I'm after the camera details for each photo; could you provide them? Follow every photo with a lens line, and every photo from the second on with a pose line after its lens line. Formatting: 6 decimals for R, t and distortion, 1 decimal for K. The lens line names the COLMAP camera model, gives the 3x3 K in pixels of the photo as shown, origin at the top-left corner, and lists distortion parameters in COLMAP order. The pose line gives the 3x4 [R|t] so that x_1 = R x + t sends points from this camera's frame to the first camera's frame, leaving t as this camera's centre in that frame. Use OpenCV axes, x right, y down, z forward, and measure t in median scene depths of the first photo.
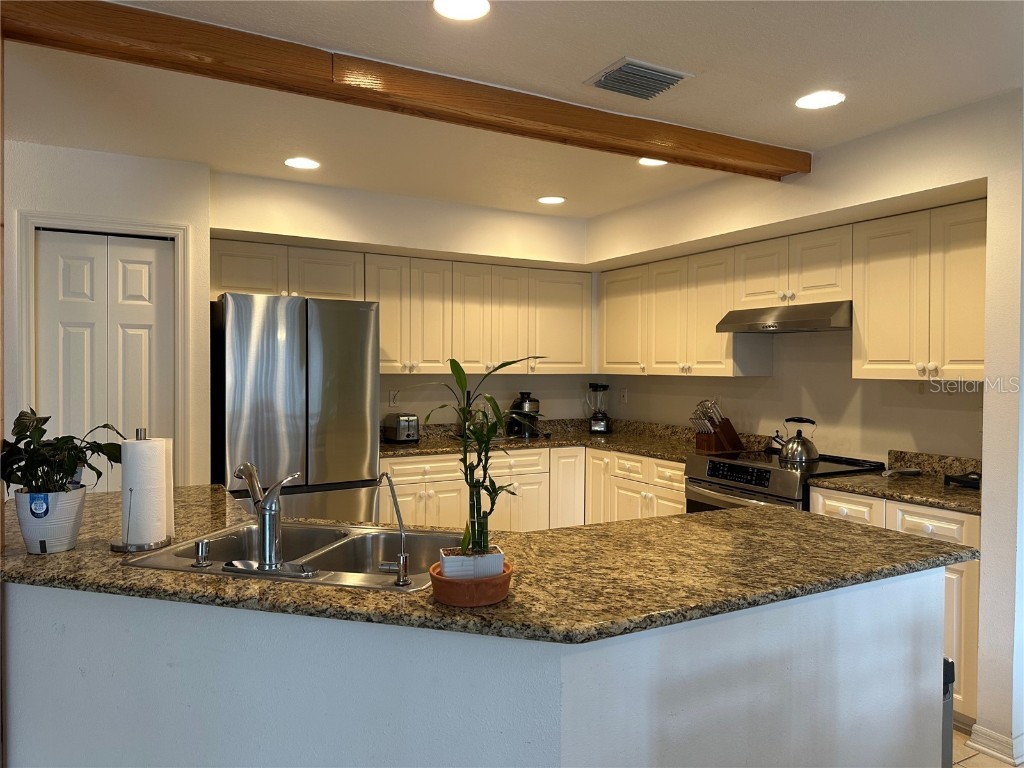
lens RADIAL K [[725.7, 0, 512.0], [0, 725.7, 384.0], [0, 0, 1]] dist [0.109517, -0.166173]
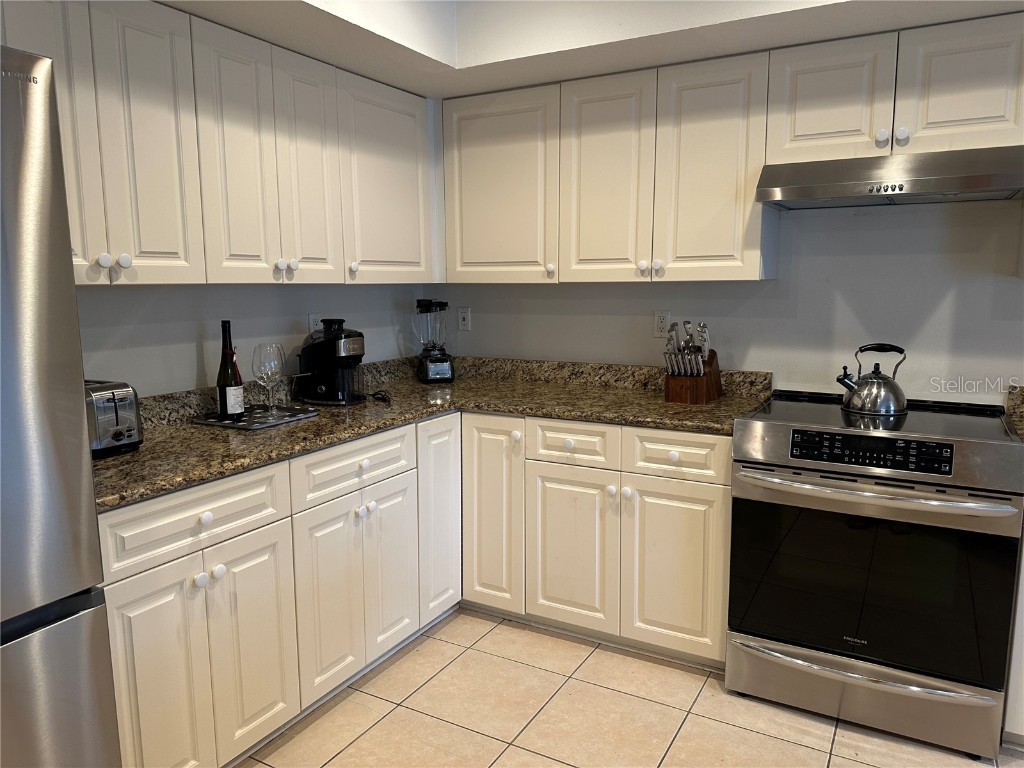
lens RADIAL K [[725.7, 0, 512.0], [0, 725.7, 384.0], [0, 0, 1]] dist [0.109517, -0.166173]
pose [[0.846756, -0.086141, 0.524961, -0.172817], [0.024748, 0.992113, 0.122878, -0.004266], [-0.531405, -0.091056, 0.842210, 0.537941]]
